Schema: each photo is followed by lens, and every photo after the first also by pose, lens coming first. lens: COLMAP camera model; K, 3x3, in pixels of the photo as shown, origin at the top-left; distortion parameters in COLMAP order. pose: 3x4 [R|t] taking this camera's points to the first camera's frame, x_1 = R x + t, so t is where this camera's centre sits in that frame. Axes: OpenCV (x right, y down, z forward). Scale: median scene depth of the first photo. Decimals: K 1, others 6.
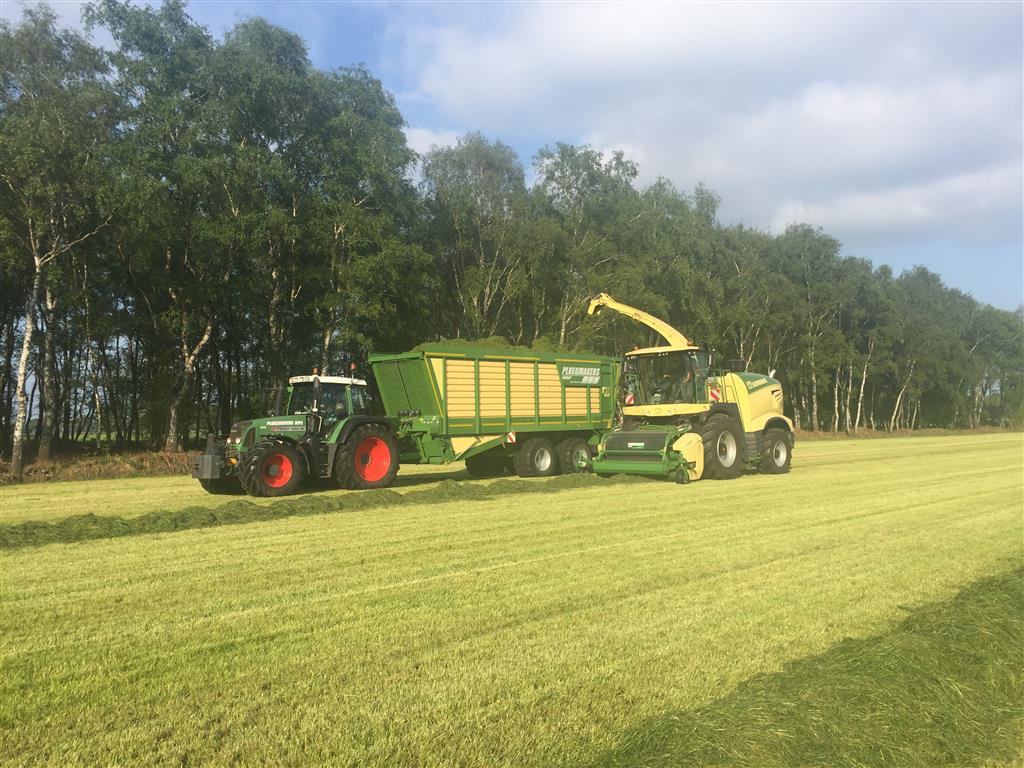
lens RADIAL K [[983.5, 0, 425.9], [0, 983.5, 387.7], [0, 0, 1]] dist [0.134189, -0.227205]
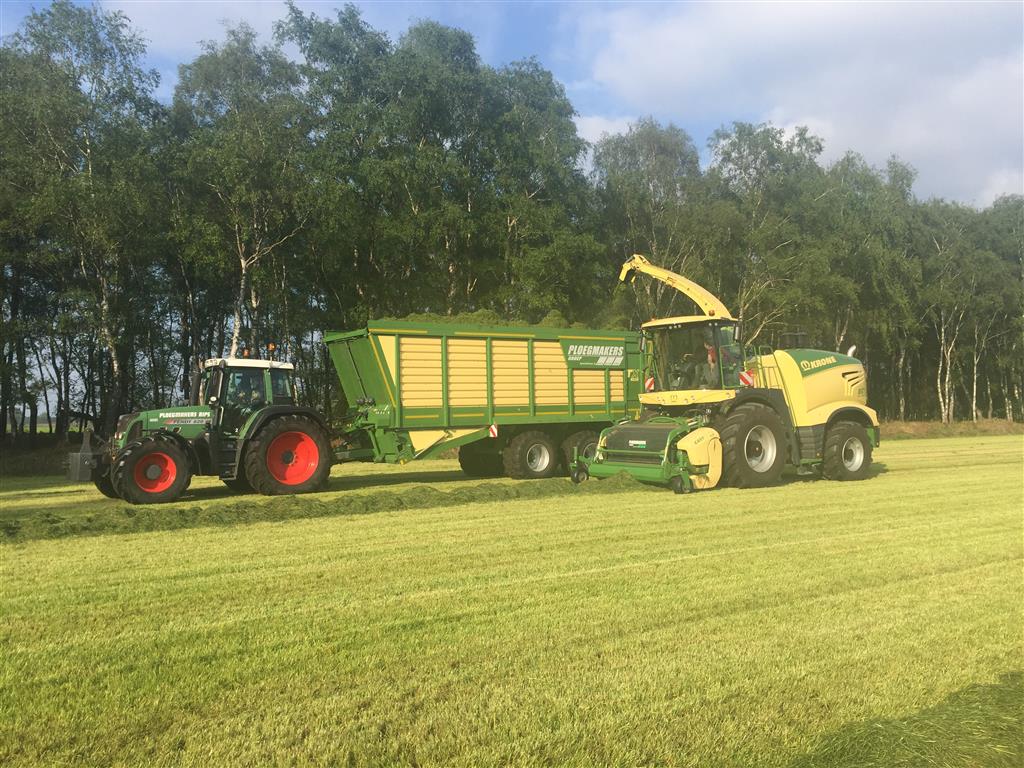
lens RADIAL K [[931.1, 0, 454.0], [0, 931.1, 378.5], [0, 0, 1]] dist [0.138731, -0.152991]
pose [[0.981826, -0.004106, -0.189741, 0.031640], [0.004026, 0.999992, -0.000807, 0.001138], [0.189743, 0.000028, 0.981834, 0.036562]]
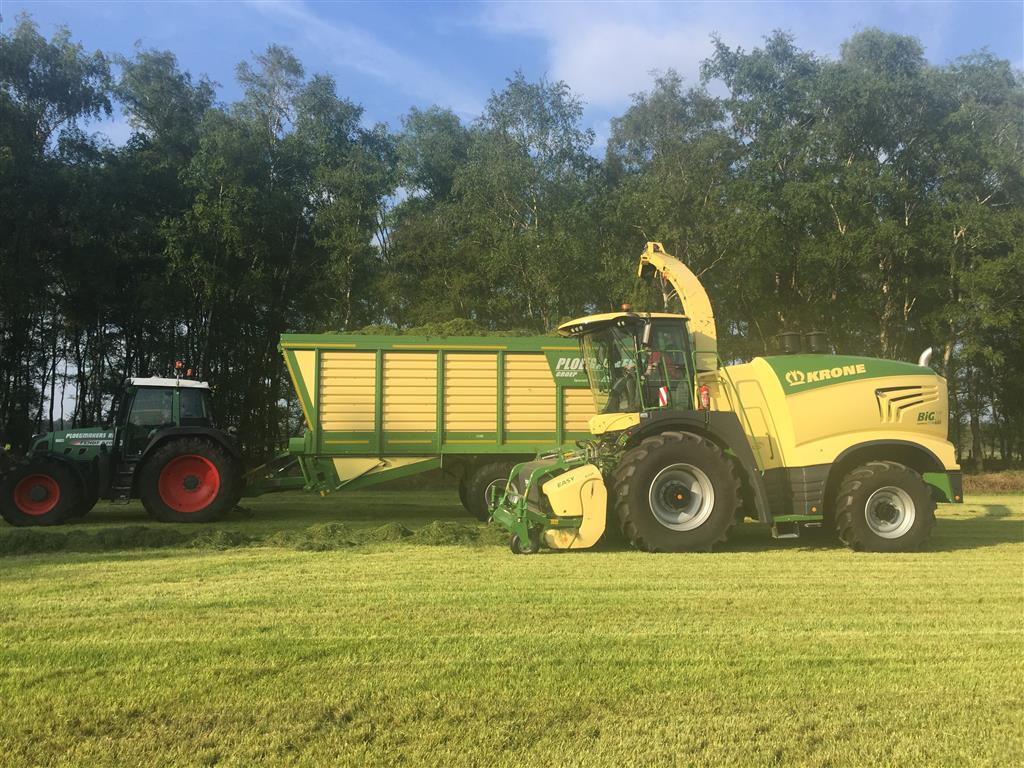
lens RADIAL K [[871.7, 0, 470.0], [0, 871.7, 408.6], [0, 0, 1]] dist [0.086788, -0.085722]
pose [[0.786554, -0.000648, -0.617521, 0.073616], [0.000923, 1.000000, 0.000126, 0.002105], [0.617520, -0.000670, 0.786555, 0.081470]]
